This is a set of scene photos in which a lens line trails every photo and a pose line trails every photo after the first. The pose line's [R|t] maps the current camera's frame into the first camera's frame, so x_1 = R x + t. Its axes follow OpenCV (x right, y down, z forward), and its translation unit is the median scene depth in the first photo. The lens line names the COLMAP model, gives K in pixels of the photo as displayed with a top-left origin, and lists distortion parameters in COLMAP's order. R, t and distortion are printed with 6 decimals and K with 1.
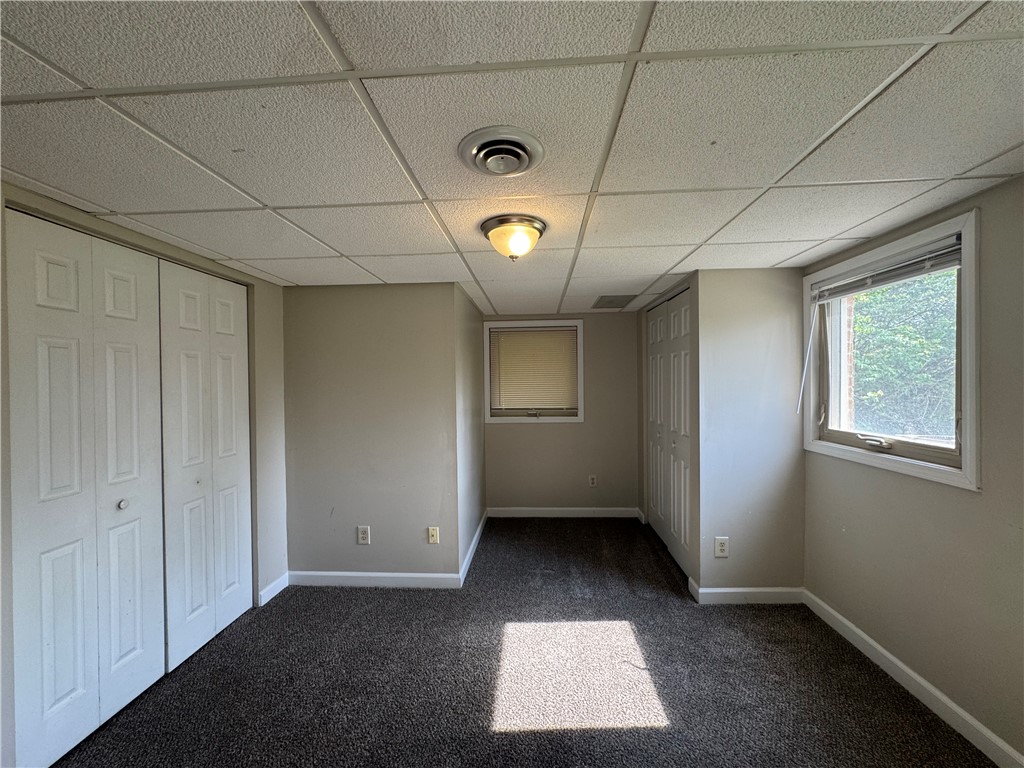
lens RADIAL K [[409.7, 0, 511.6], [0, 409.7, 384.4], [0, 0, 1]] dist [-0.004209, -0.000114]
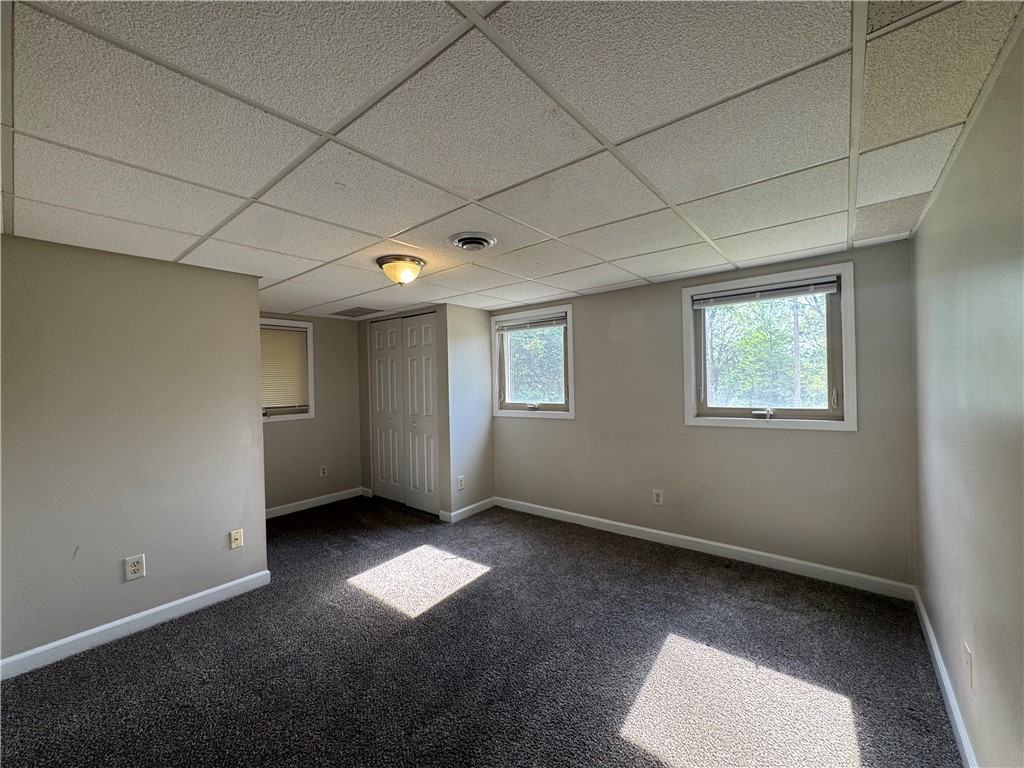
lens RADIAL K [[409.7, 0, 509.3], [0, 409.7, 383.9], [0, 0, 1]] dist [-0.004209, -0.000114]
pose [[0.588229, -0.008516, 0.808649, -0.661343], [0.022959, 0.999717, -0.006173, 0.035538], [-0.808368, 0.022197, 0.588259, -0.080652]]
